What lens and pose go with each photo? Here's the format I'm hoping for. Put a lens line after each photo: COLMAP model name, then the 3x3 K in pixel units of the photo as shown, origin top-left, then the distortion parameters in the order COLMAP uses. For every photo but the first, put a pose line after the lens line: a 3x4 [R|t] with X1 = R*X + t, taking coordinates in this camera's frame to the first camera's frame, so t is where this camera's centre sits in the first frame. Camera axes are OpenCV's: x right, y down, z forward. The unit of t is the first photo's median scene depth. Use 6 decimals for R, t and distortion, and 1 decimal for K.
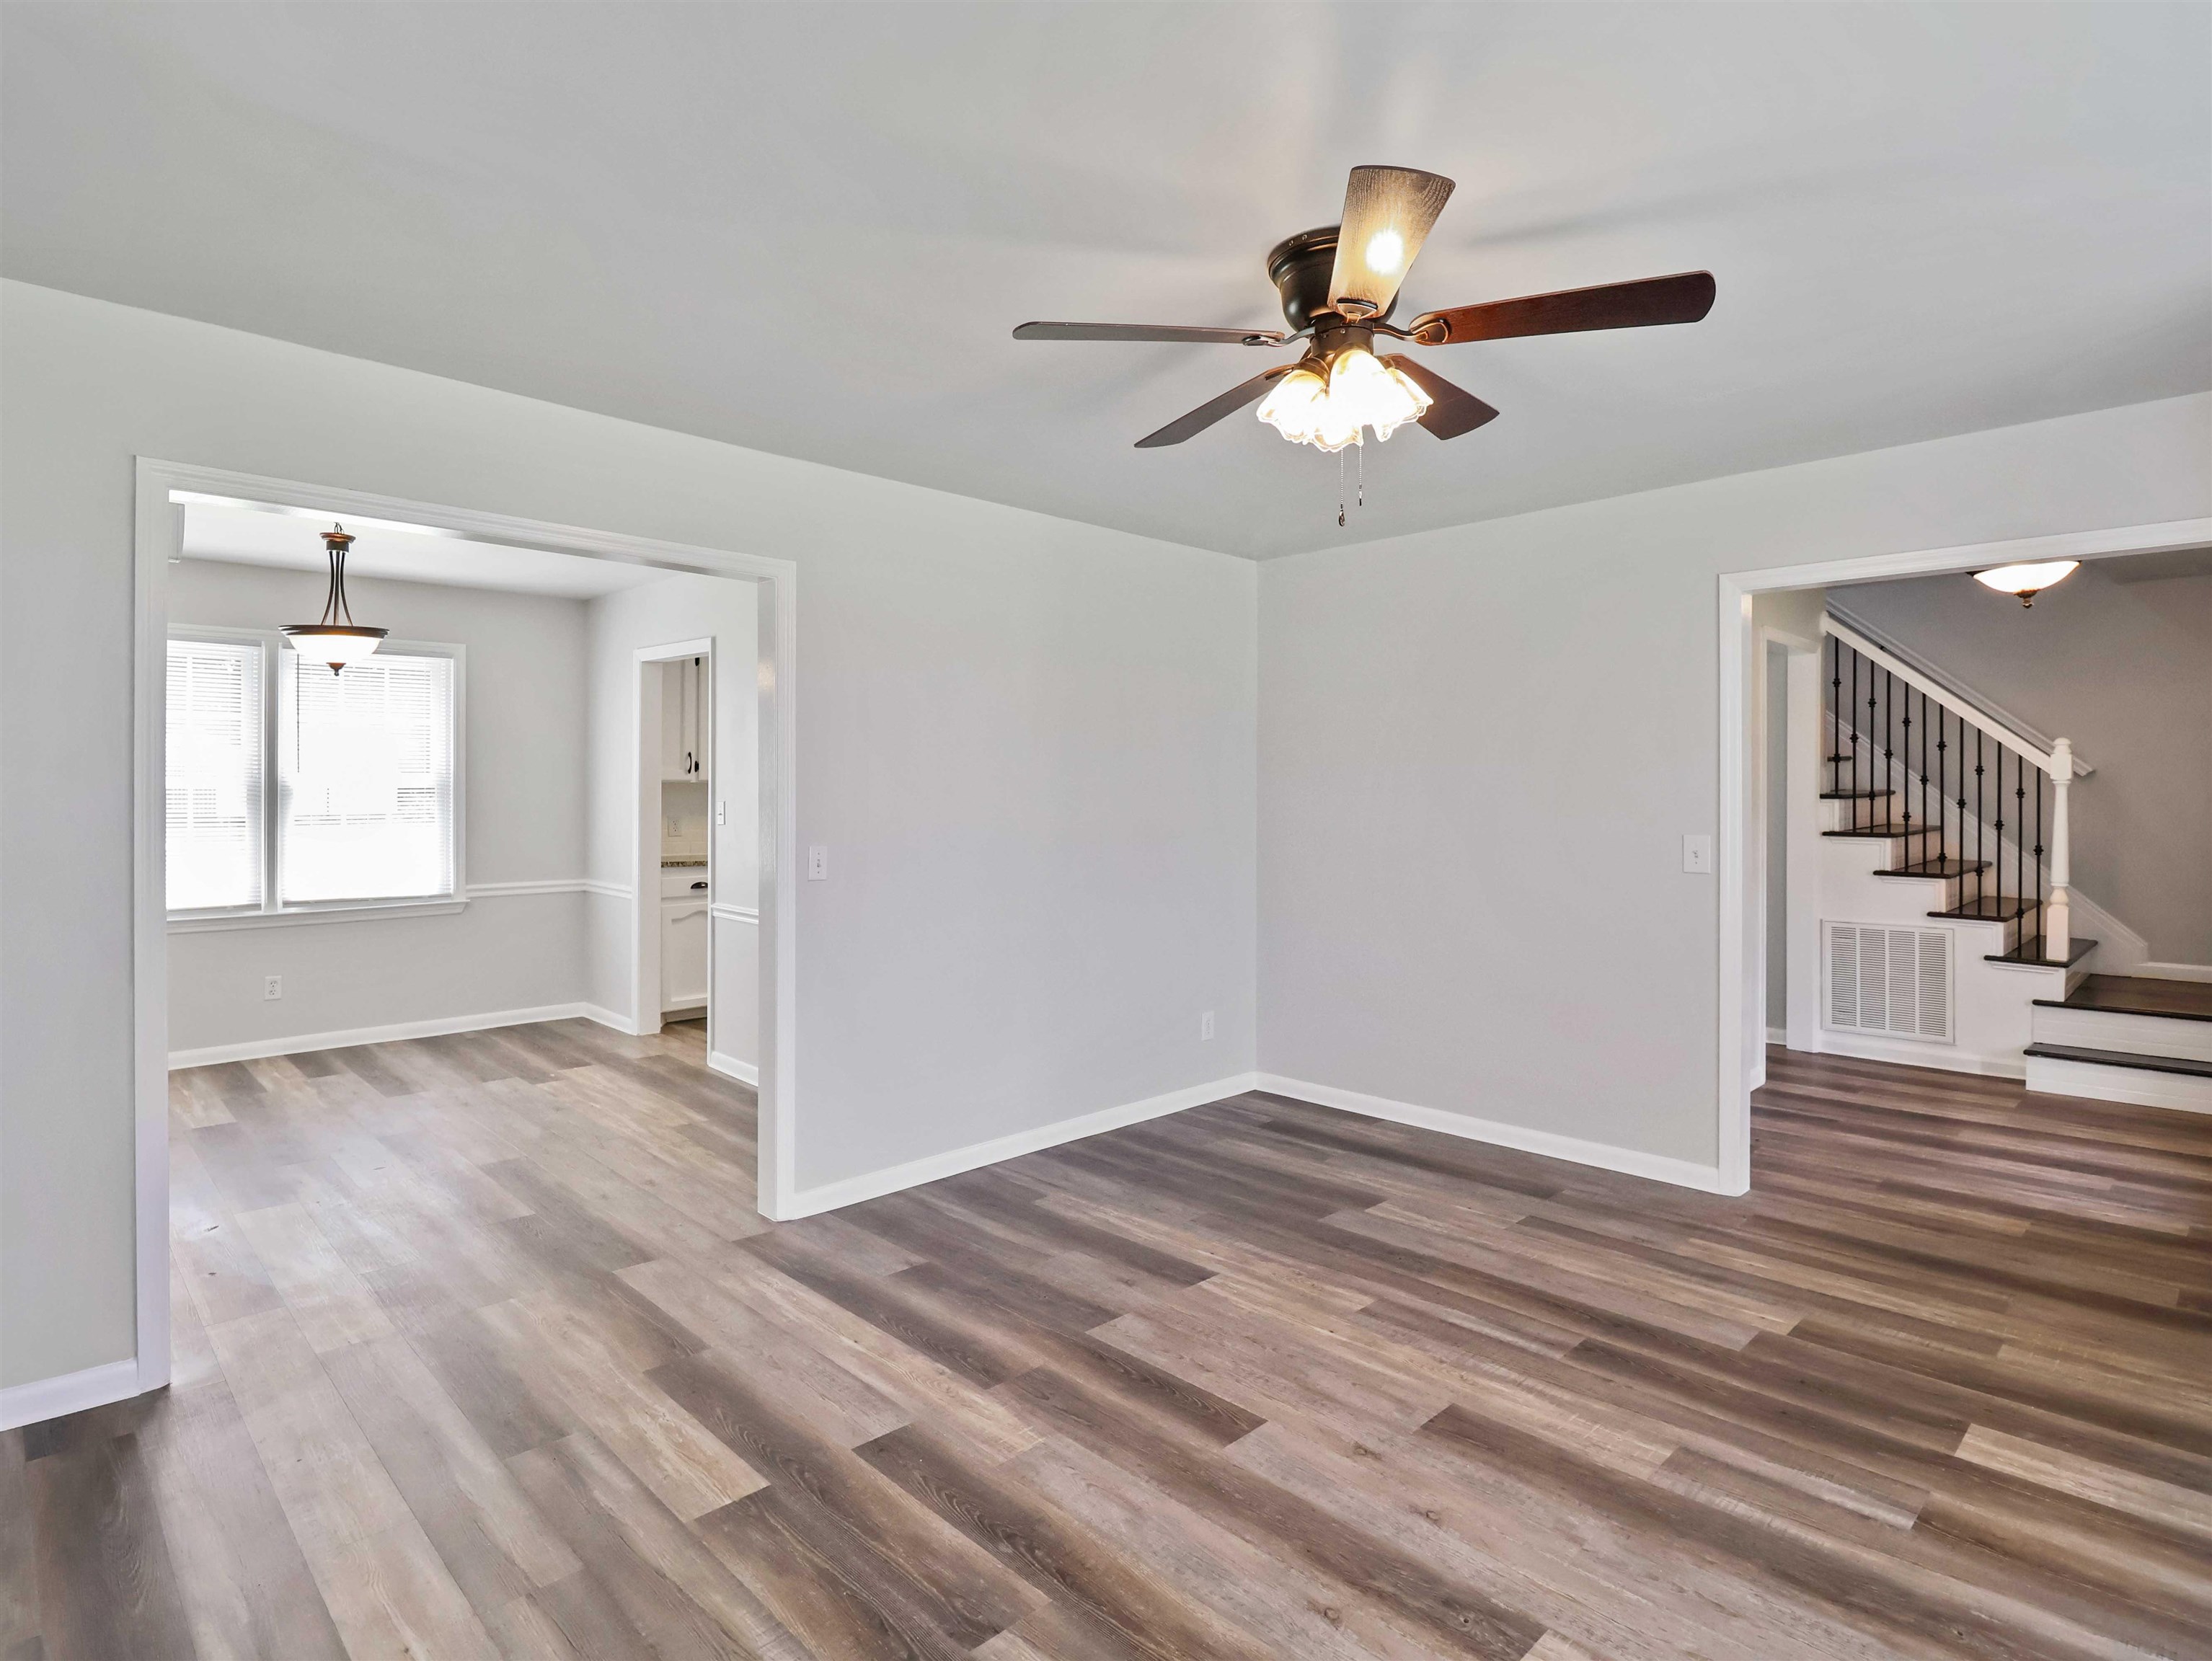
lens RADIAL K [[1156.6, 0, 1101.4], [0, 1156.6, 789.5], [0, 0, 1]] dist [-0.023967, -0.001399]
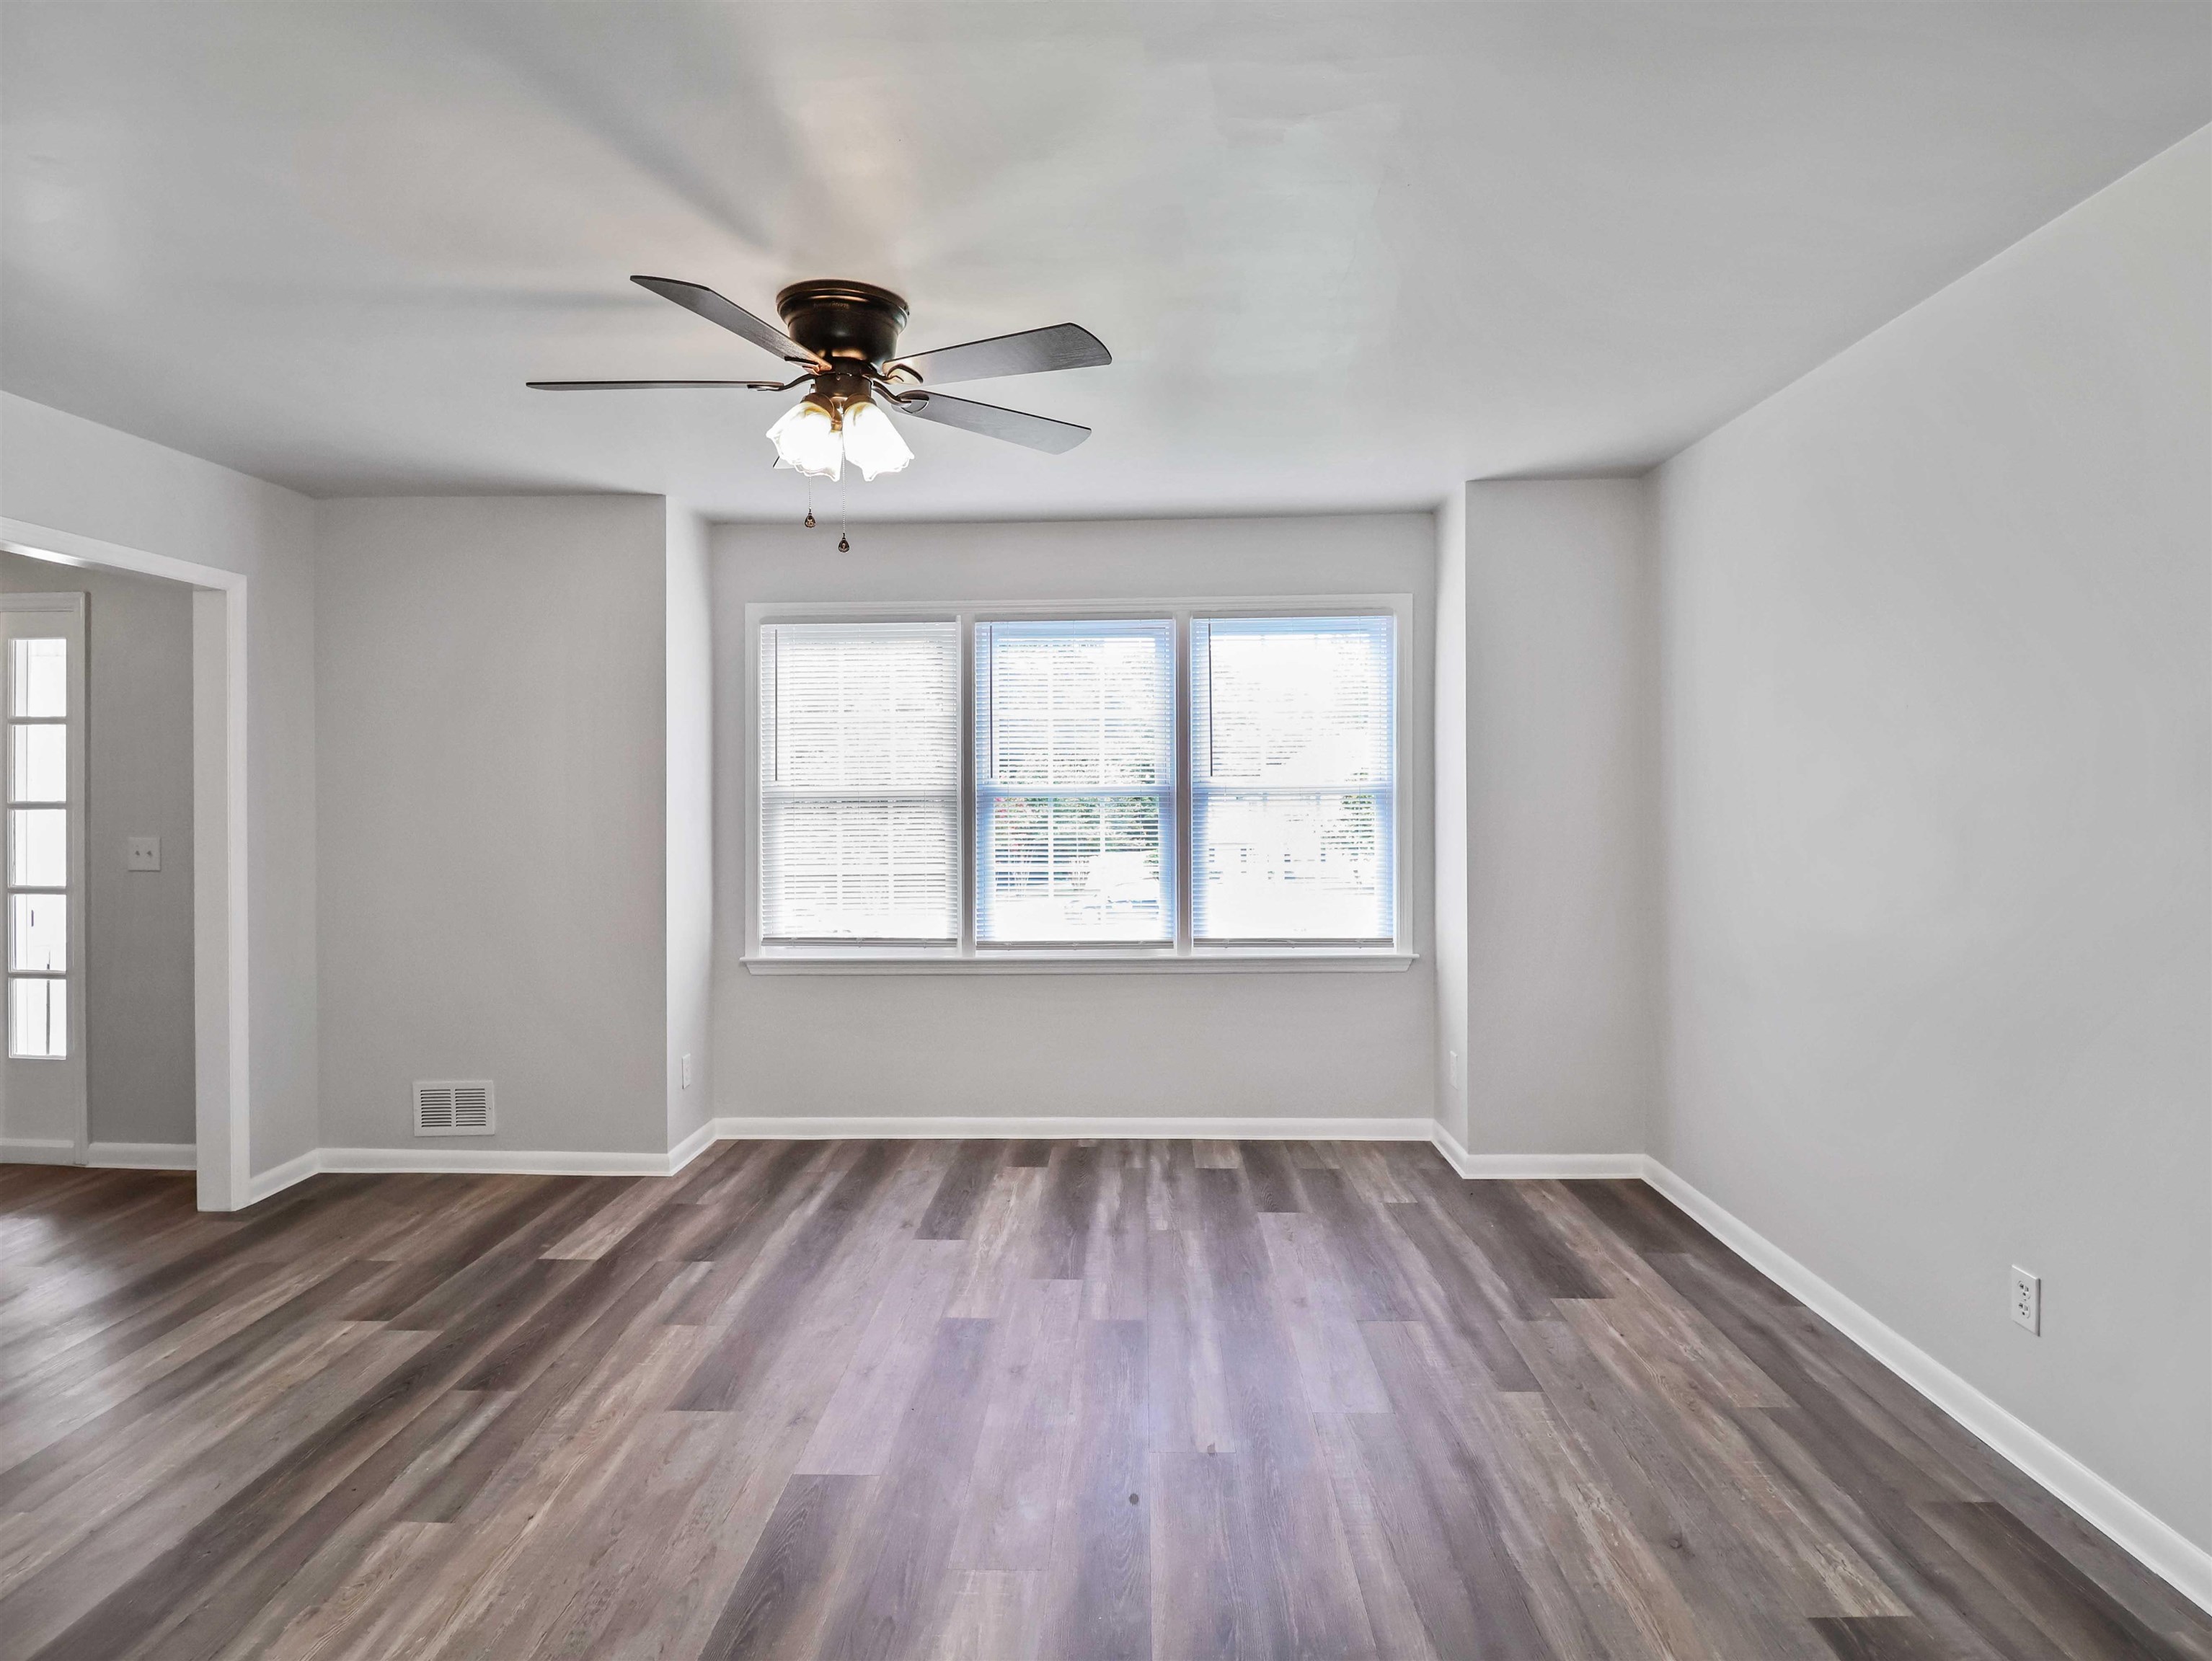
lens RADIAL K [[1156.6, 0, 1101.4], [0, 1156.6, 789.5], [0, 0, 1]] dist [-0.023967, -0.001399]
pose [[-0.687545, 0.002361, 0.726138, -0.352481], [0.004234, 0.999991, 0.000758, -0.001071], [-0.726129, 0.003596, -0.687549, 0.733436]]
